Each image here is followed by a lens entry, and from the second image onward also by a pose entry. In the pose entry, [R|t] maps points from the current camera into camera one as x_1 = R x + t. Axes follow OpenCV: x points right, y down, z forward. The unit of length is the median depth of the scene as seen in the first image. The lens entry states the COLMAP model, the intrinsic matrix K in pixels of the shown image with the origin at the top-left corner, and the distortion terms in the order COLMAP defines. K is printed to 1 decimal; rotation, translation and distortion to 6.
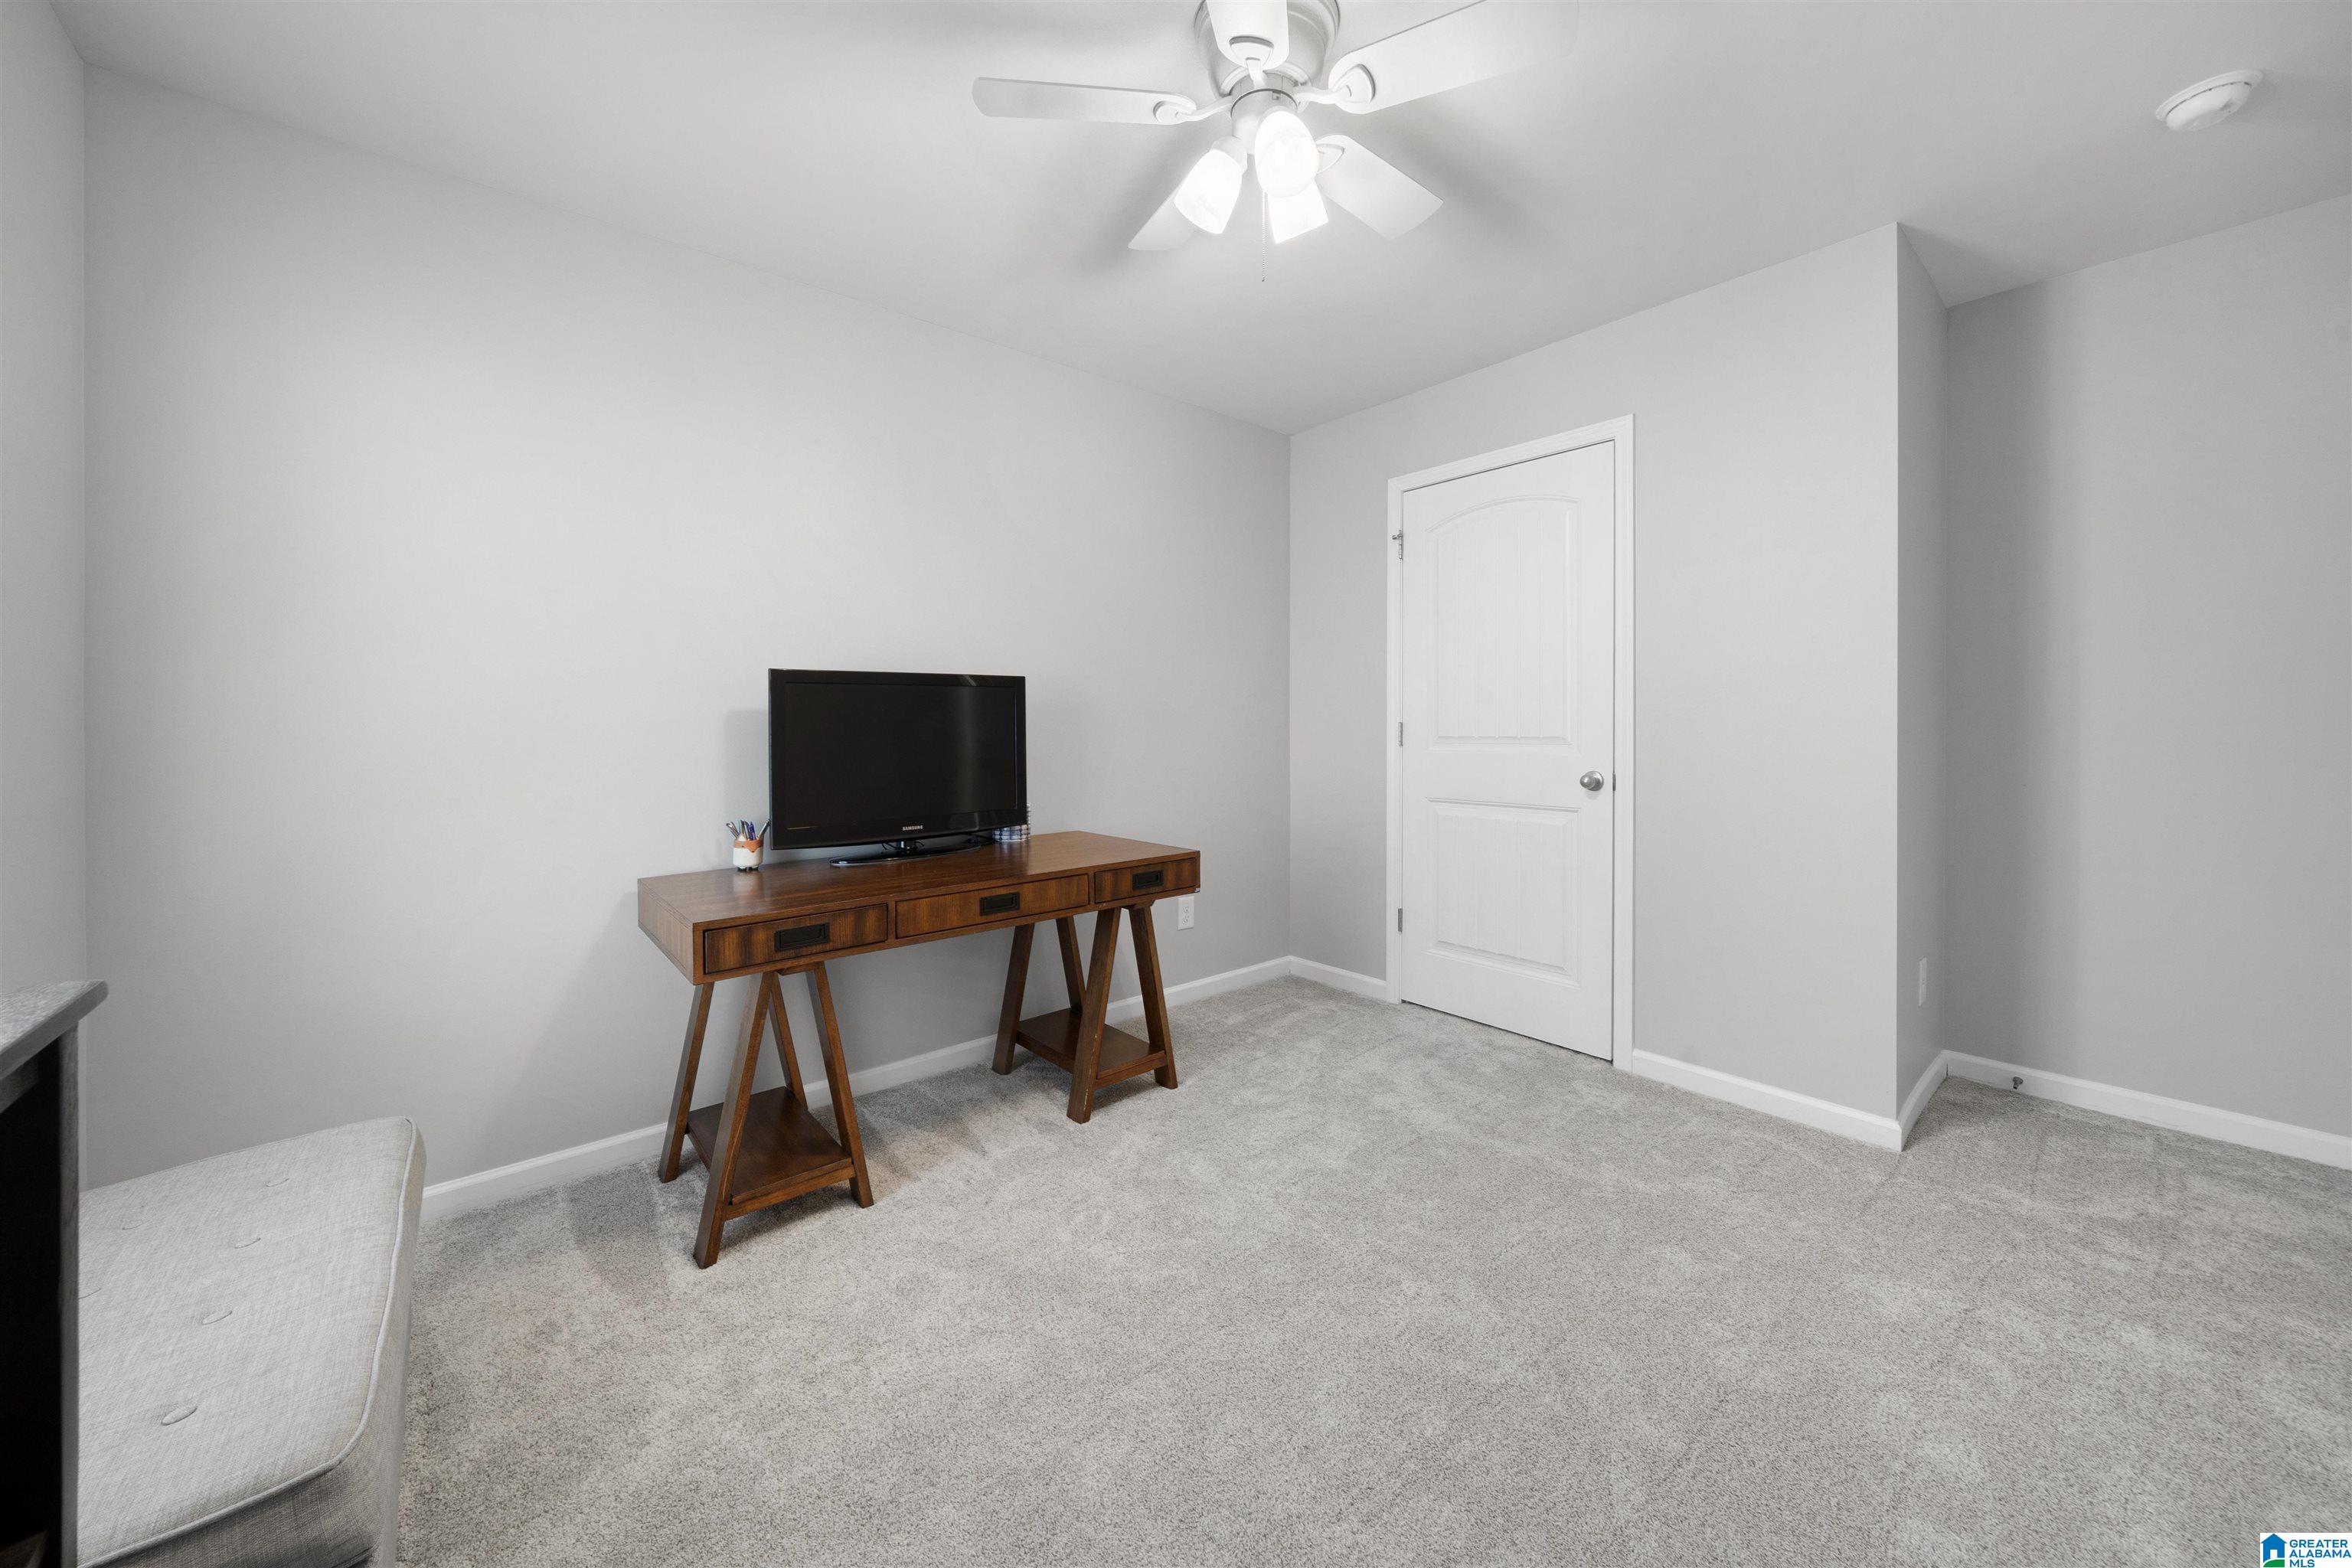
lens RADIAL K [[833.5, 0, 1172.7], [0, 833.5, 715.7], [0, 0, 1]] dist [0.000483, 0.000008]
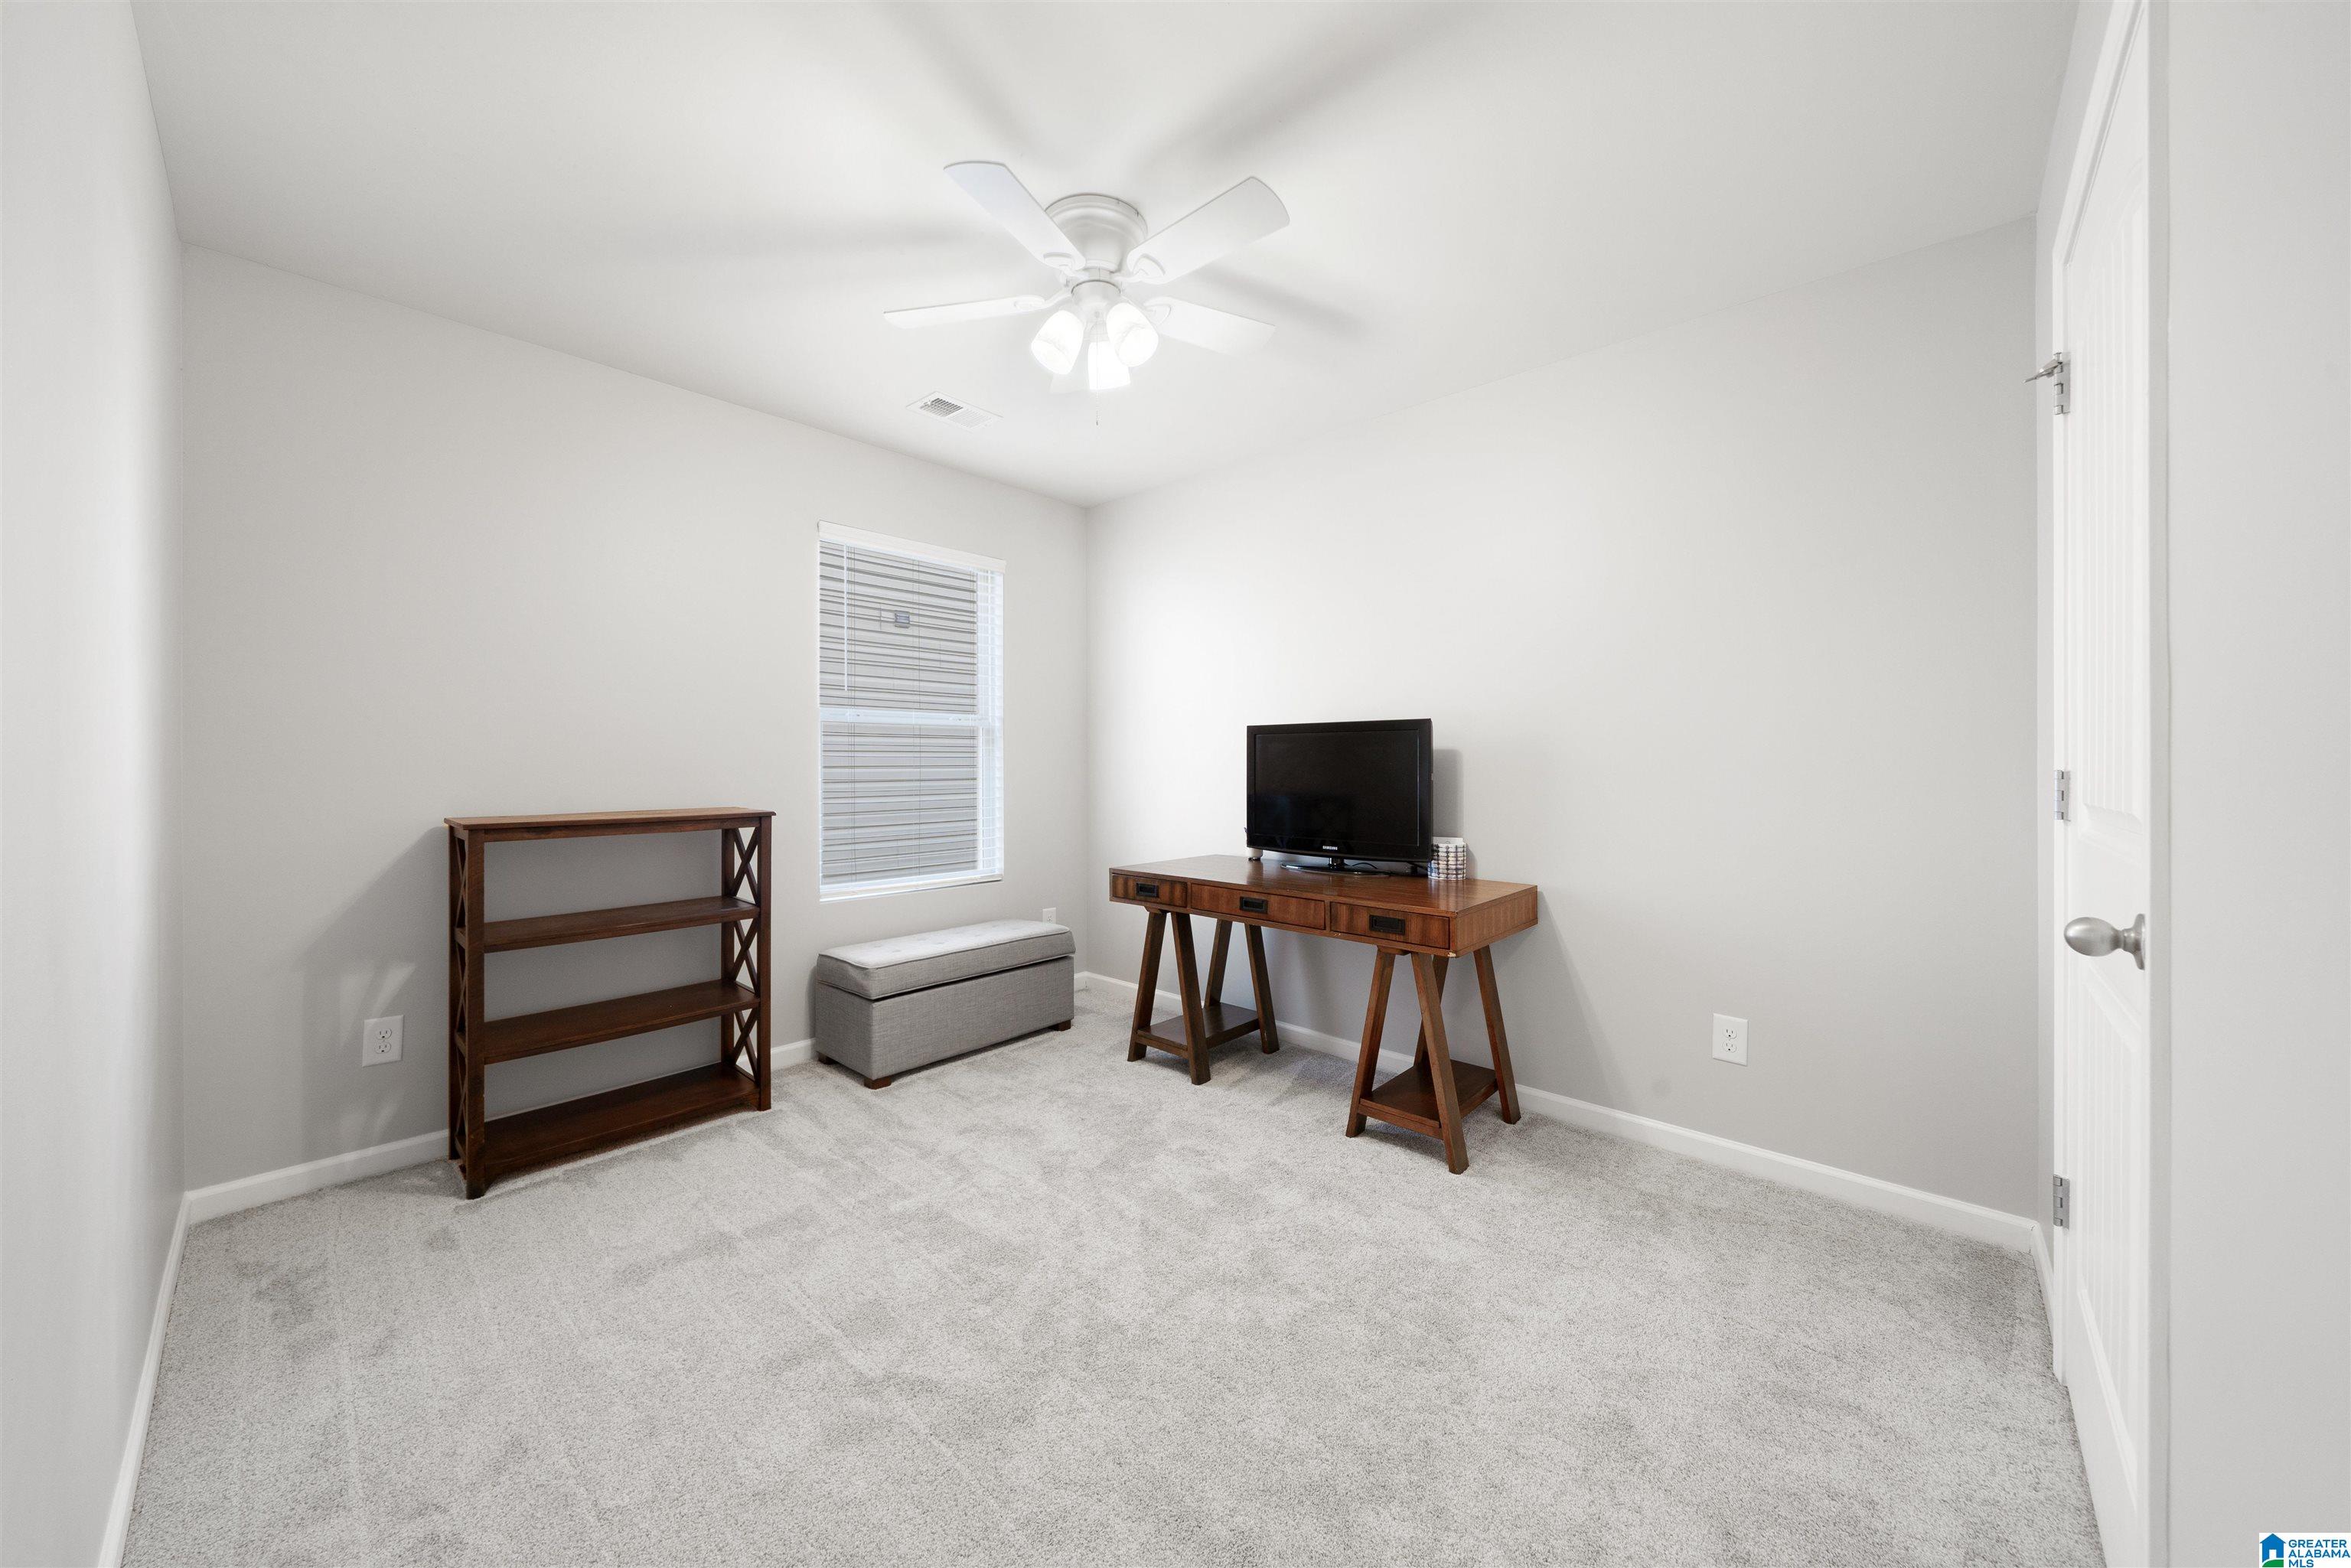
lens RADIAL K [[828.2, 0, 1172.6], [0, 828.2, 758.5], [0, 0, 1]] dist [-0.000075, -0.000011]
pose [[0.128467, 0.002202, -0.991711, 0.947962], [0.003180, 0.999991, 0.002633, -0.002072], [0.991709, -0.003492, 0.128459, 0.657782]]
